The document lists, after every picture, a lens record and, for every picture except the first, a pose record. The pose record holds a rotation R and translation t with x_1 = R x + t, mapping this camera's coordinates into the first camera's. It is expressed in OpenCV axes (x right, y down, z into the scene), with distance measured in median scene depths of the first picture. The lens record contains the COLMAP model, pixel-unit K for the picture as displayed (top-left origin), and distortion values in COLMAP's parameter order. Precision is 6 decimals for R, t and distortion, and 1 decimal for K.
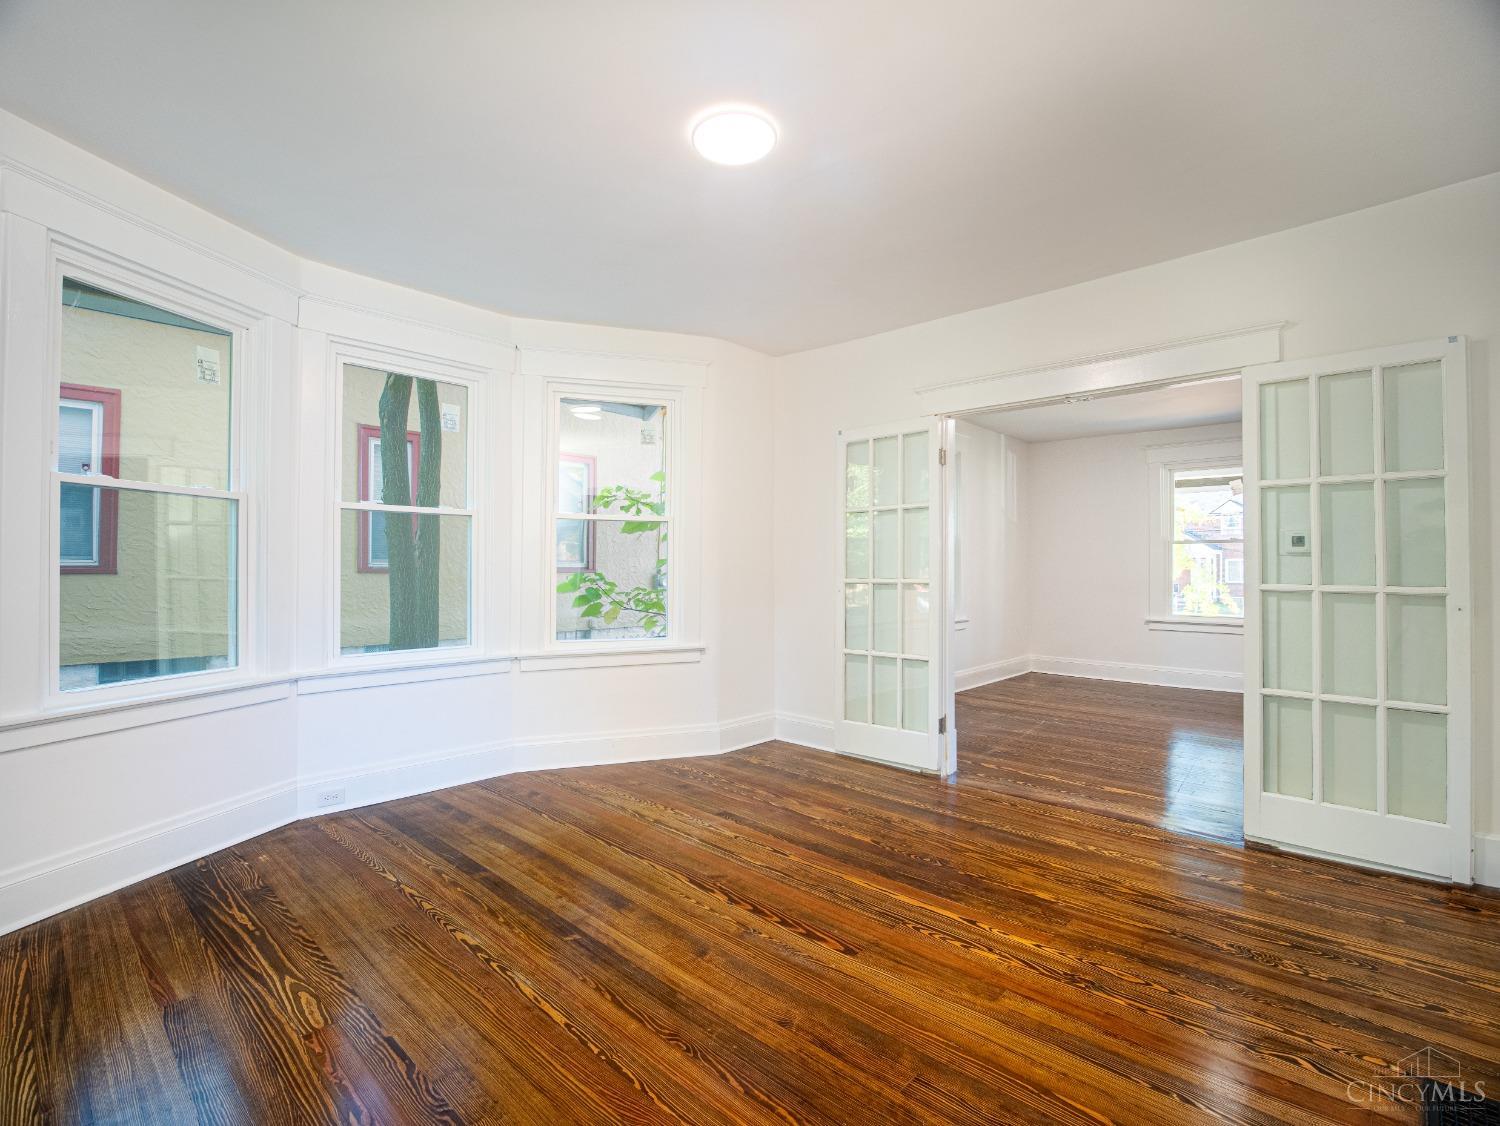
lens RADIAL K [[713.5, 0, 734.0], [0, 713.5, 559.9], [0, 0, 1]] dist [-0.017497, -0.000643]
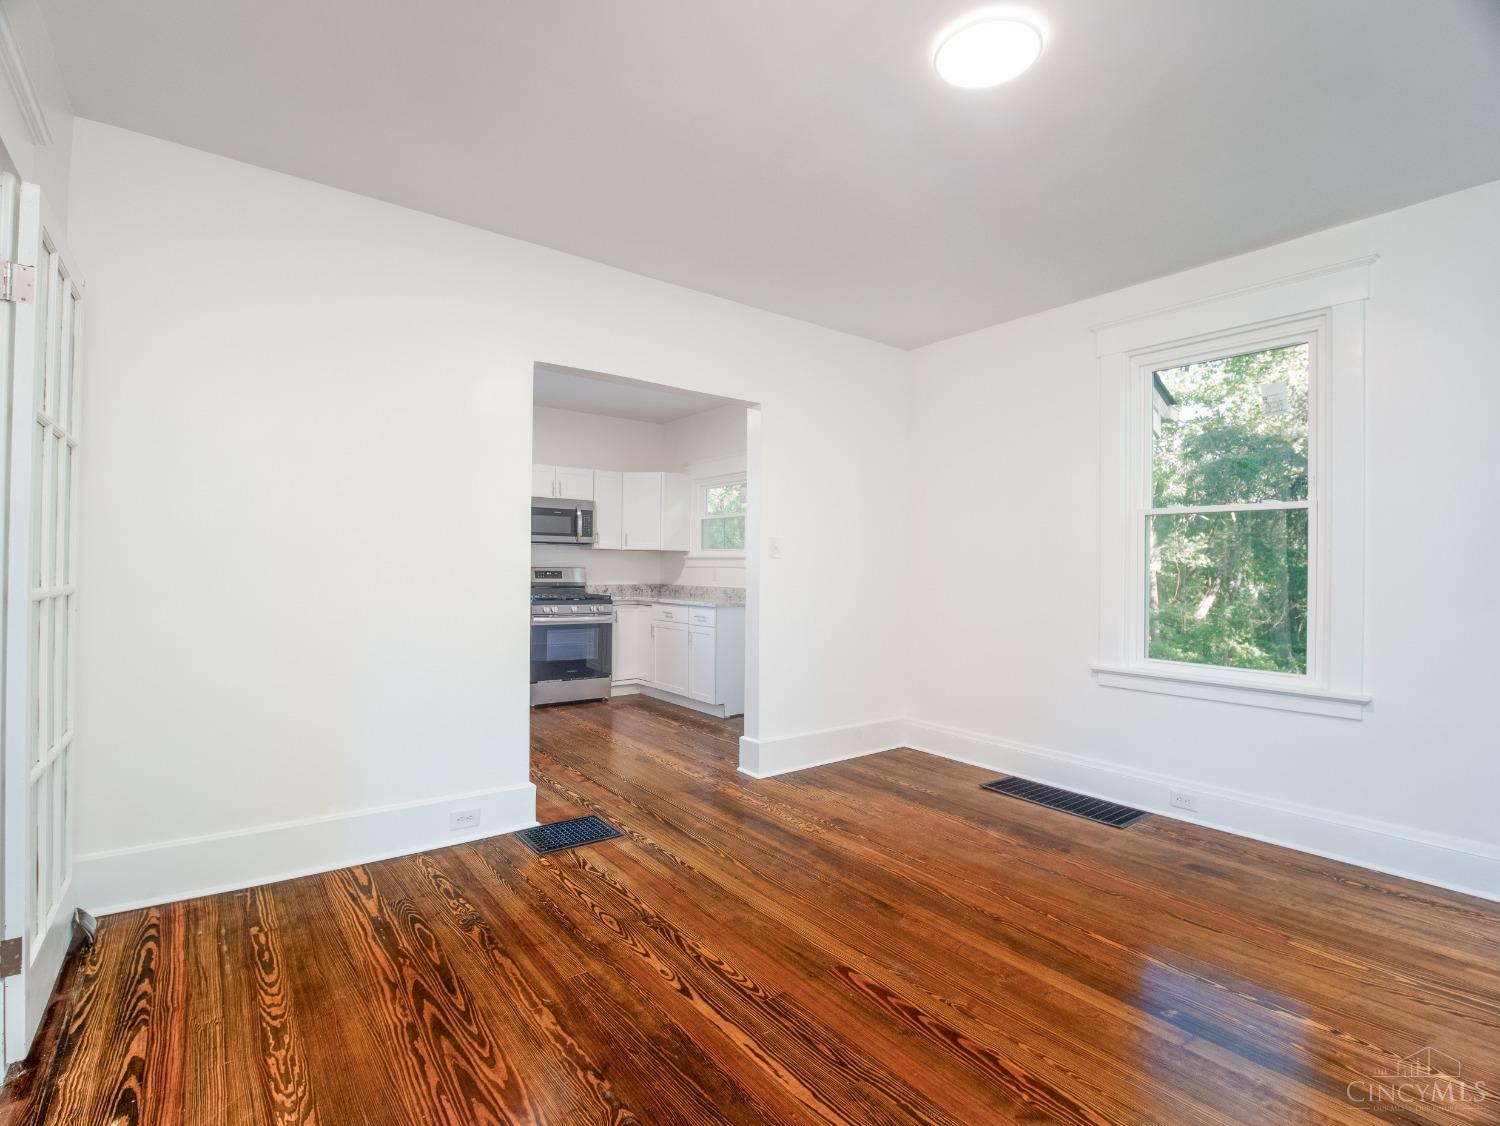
lens RADIAL K [[713.5, 0, 744.8], [0, 713.5, 565.2], [0, 0, 1]] dist [-0.017497, -0.000643]
pose [[-0.987347, -0.013776, 0.157973, 0.141247], [-0.015308, 0.999847, -0.008484, 0.014707], [-0.157832, -0.010795, -0.987407, 1.845114]]
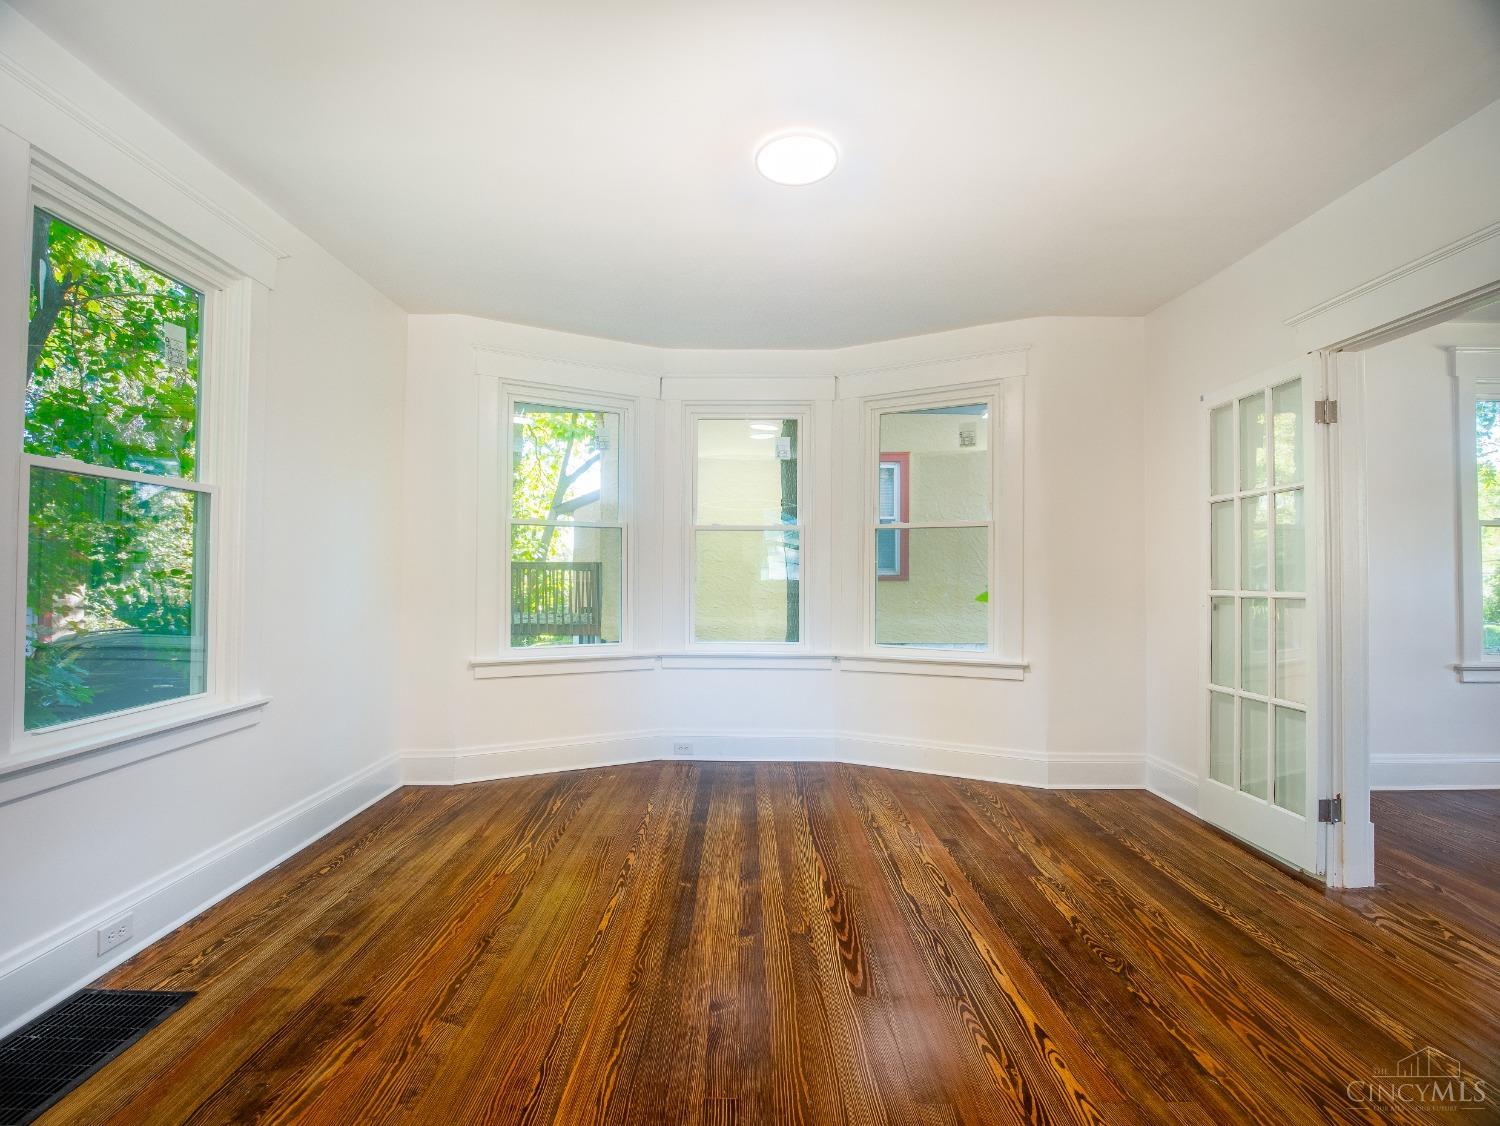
lens RADIAL K [[713.5, 0, 738.9], [0, 713.5, 558.9], [0, 0, 1]] dist [-0.017497, -0.000643]
pose [[0.684878, -0.015162, -0.728500, 0.684311], [0.003424, 0.999839, -0.017591, 0.008109], [0.728650, 0.009553, 0.684820, 0.236074]]
